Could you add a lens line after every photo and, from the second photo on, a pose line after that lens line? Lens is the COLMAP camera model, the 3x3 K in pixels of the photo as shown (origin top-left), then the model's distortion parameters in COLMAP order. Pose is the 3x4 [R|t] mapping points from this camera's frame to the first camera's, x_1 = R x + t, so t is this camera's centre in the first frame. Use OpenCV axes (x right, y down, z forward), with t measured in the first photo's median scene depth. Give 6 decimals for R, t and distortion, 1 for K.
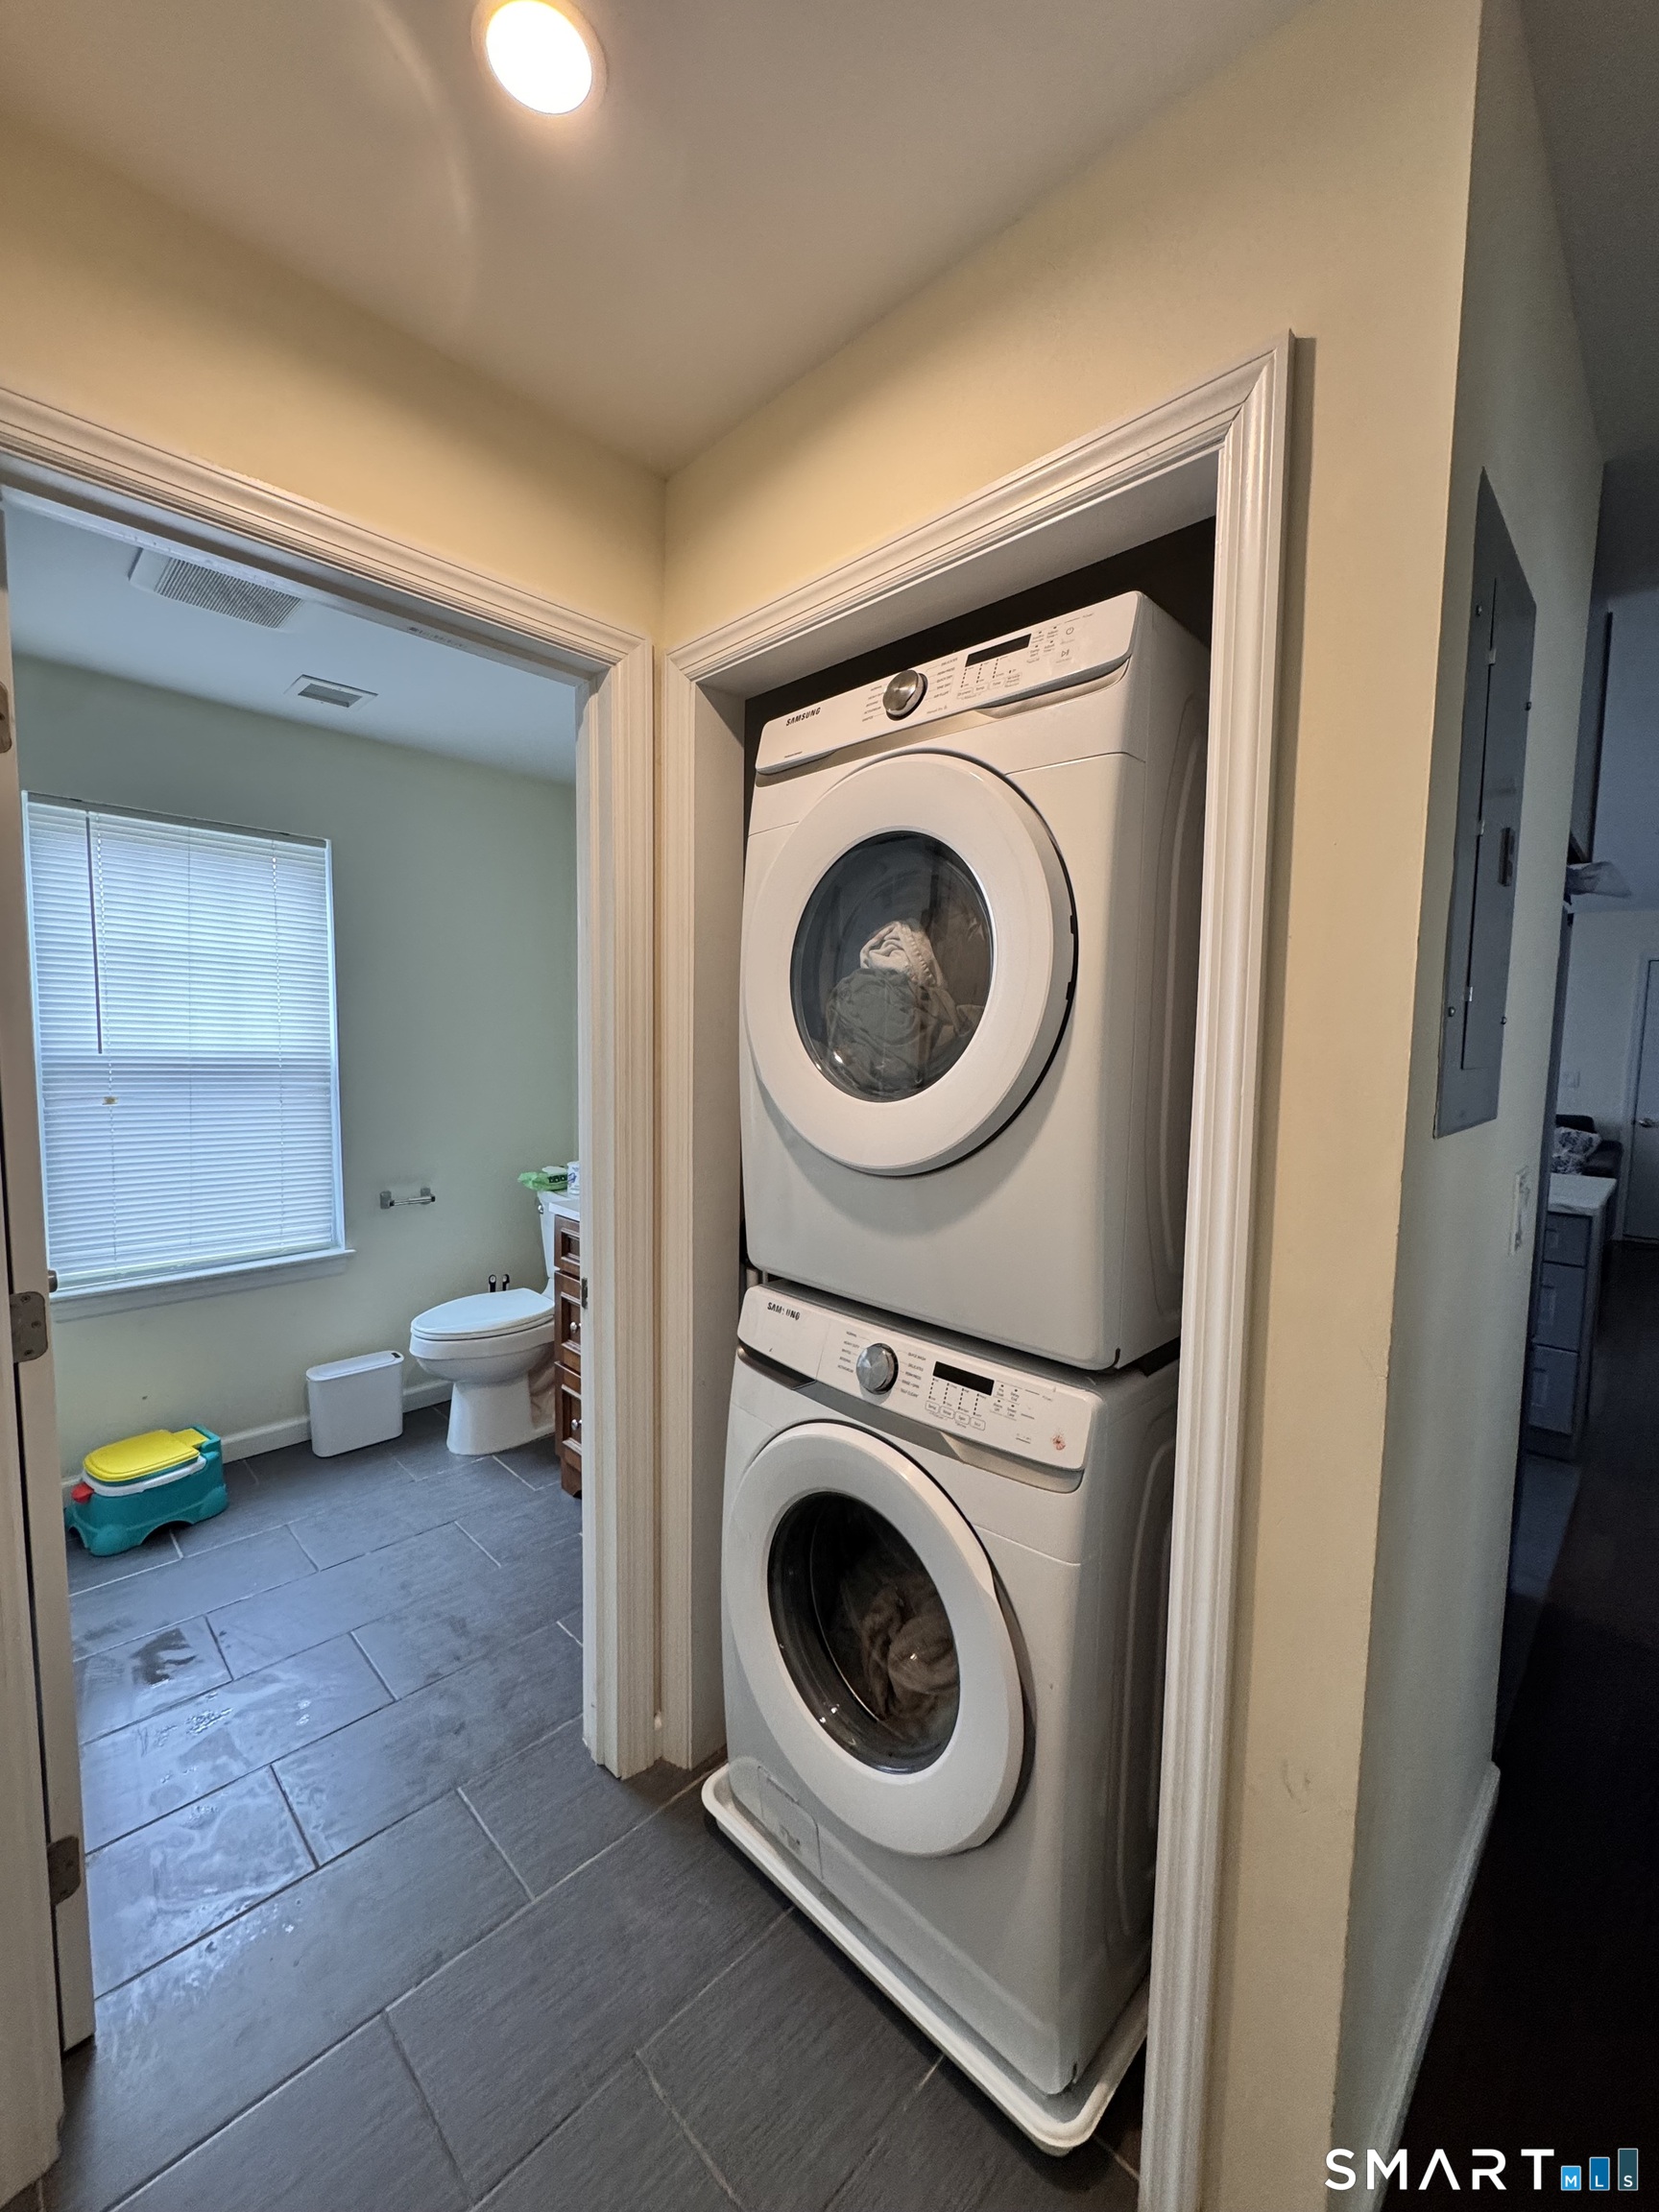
lens RADIAL K [[882.0, 0, 831.7], [0, 882.0, 1111.5], [0, 0, 1]] dist [0.001828, -0.000405]
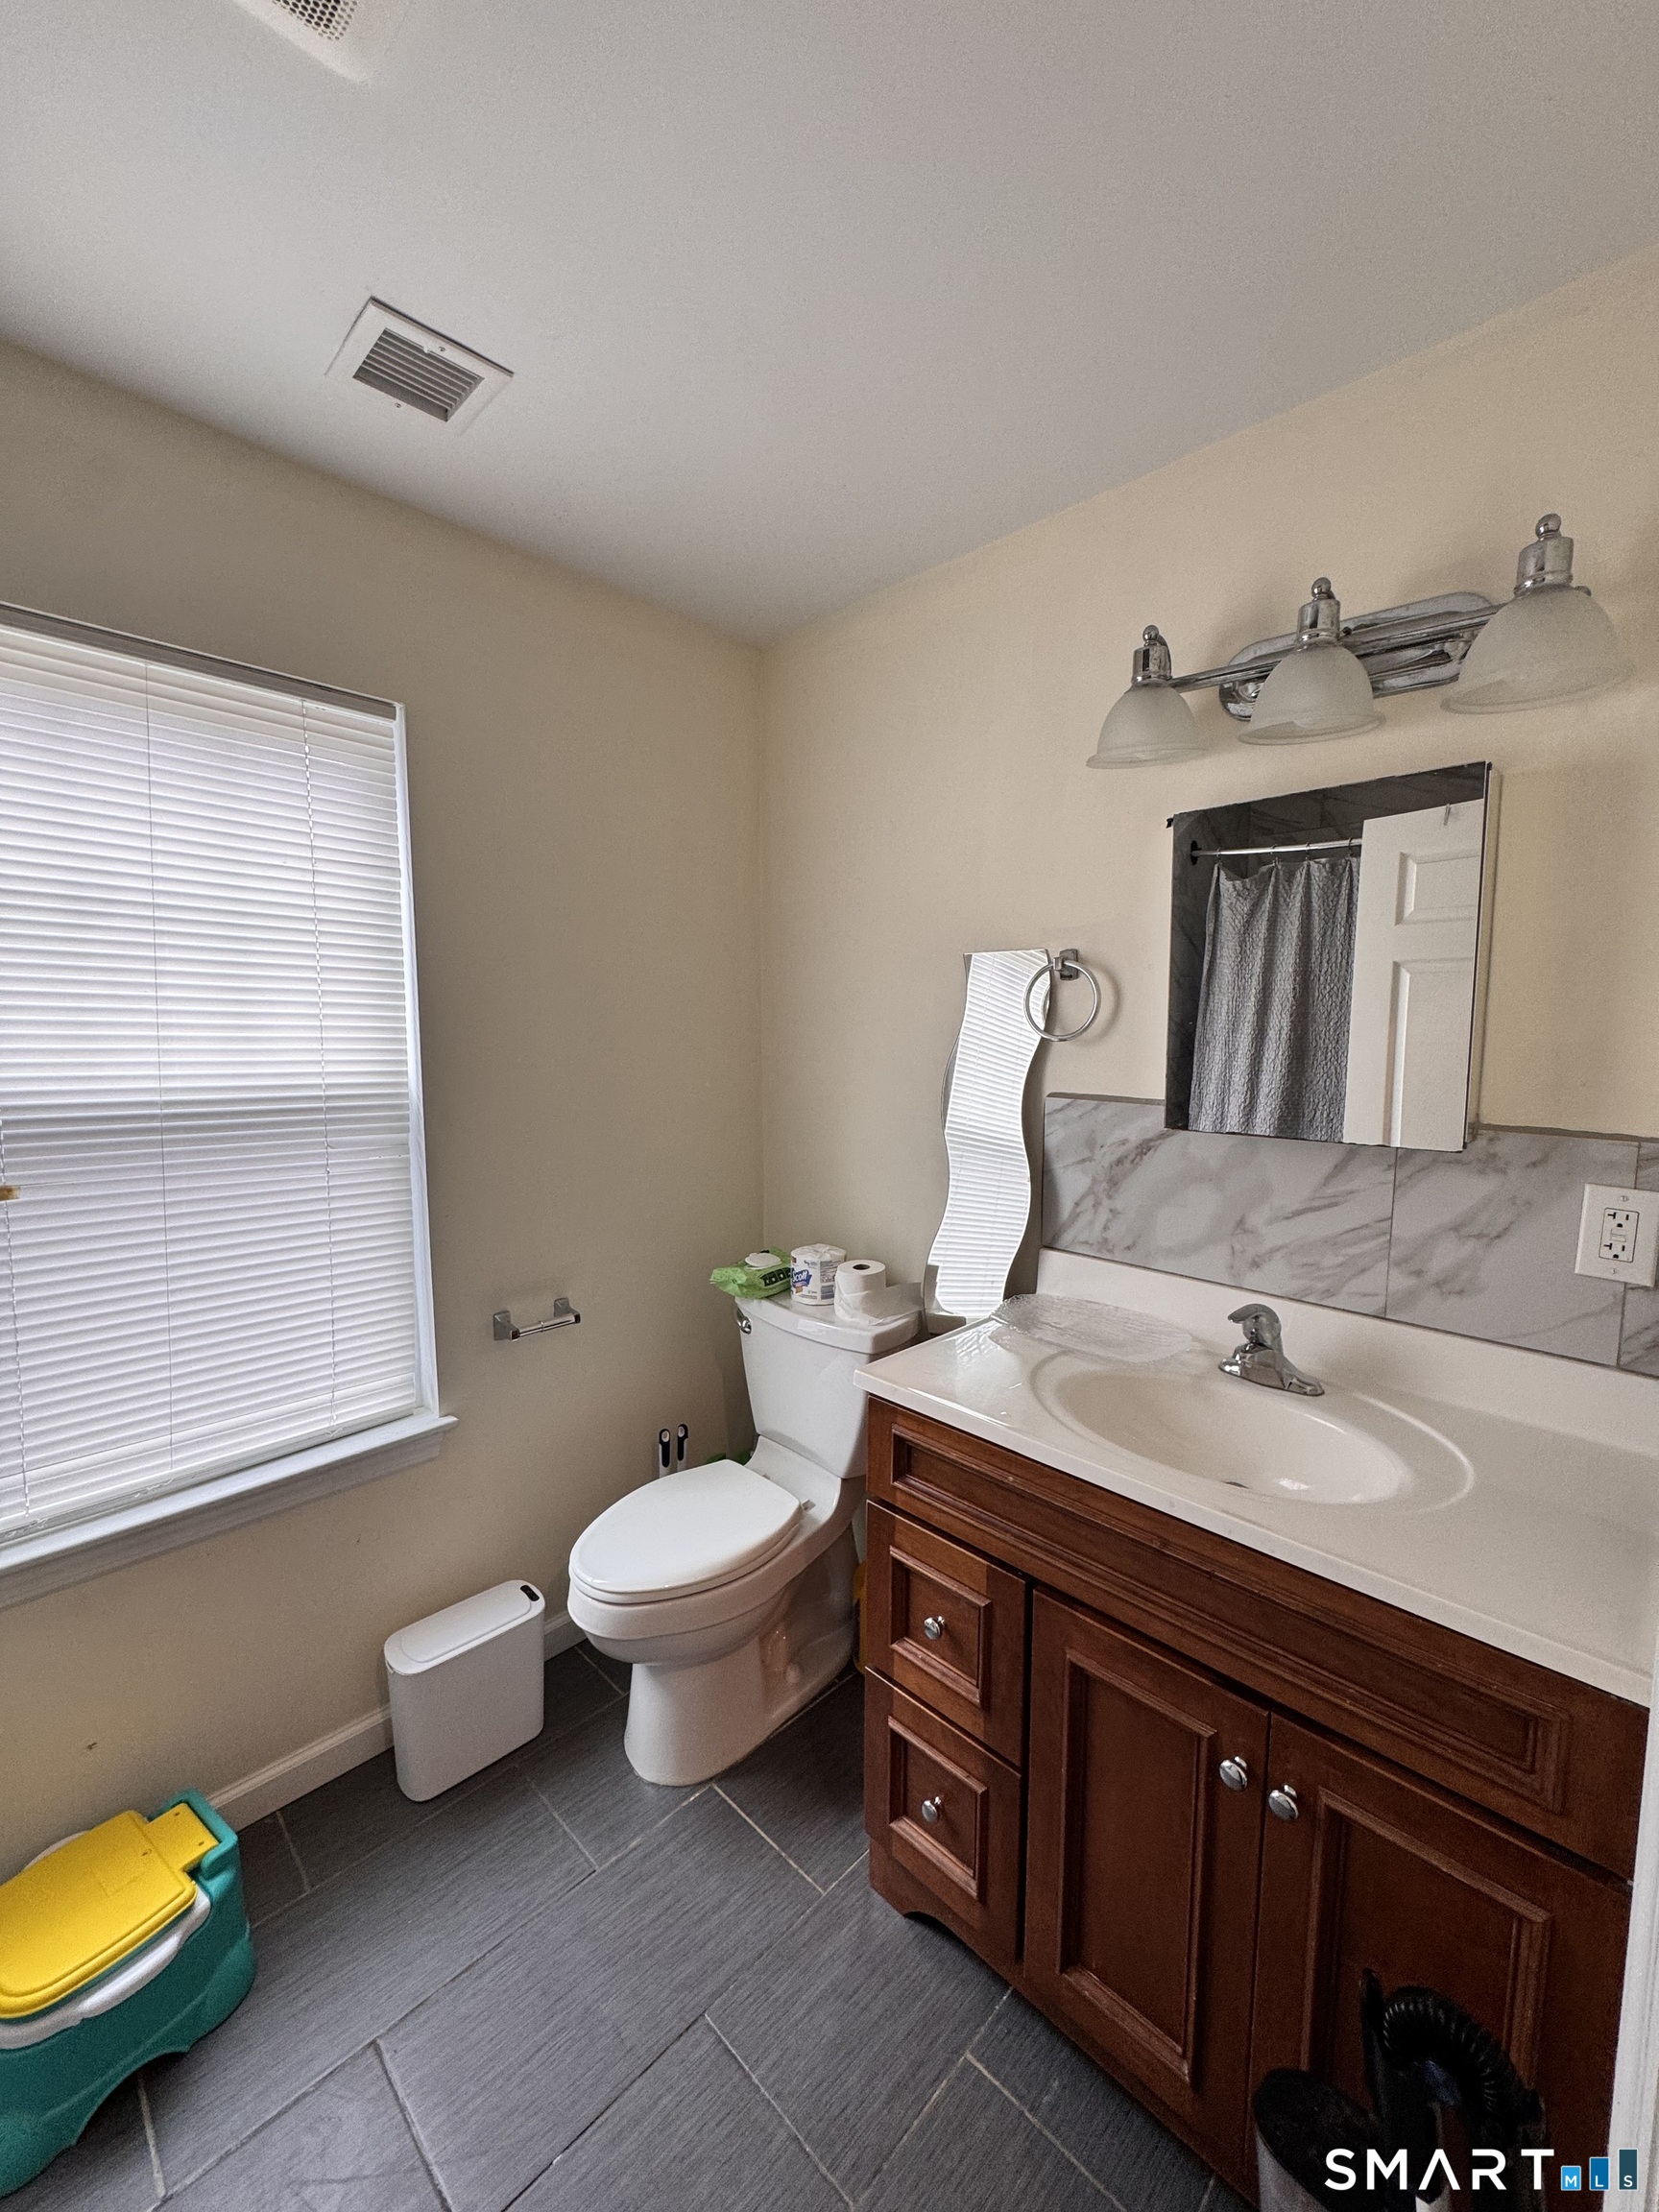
lens RADIAL K [[882.0, 0, 827.9], [0, 882.0, 1107.7], [0, 0, 1]] dist [0.001828, -0.000405]
pose [[0.999760, -0.021663, -0.003355, -0.295161], [0.021688, 0.999737, 0.007440, -0.049276], [0.003193, -0.007511, 0.999967, 0.428578]]
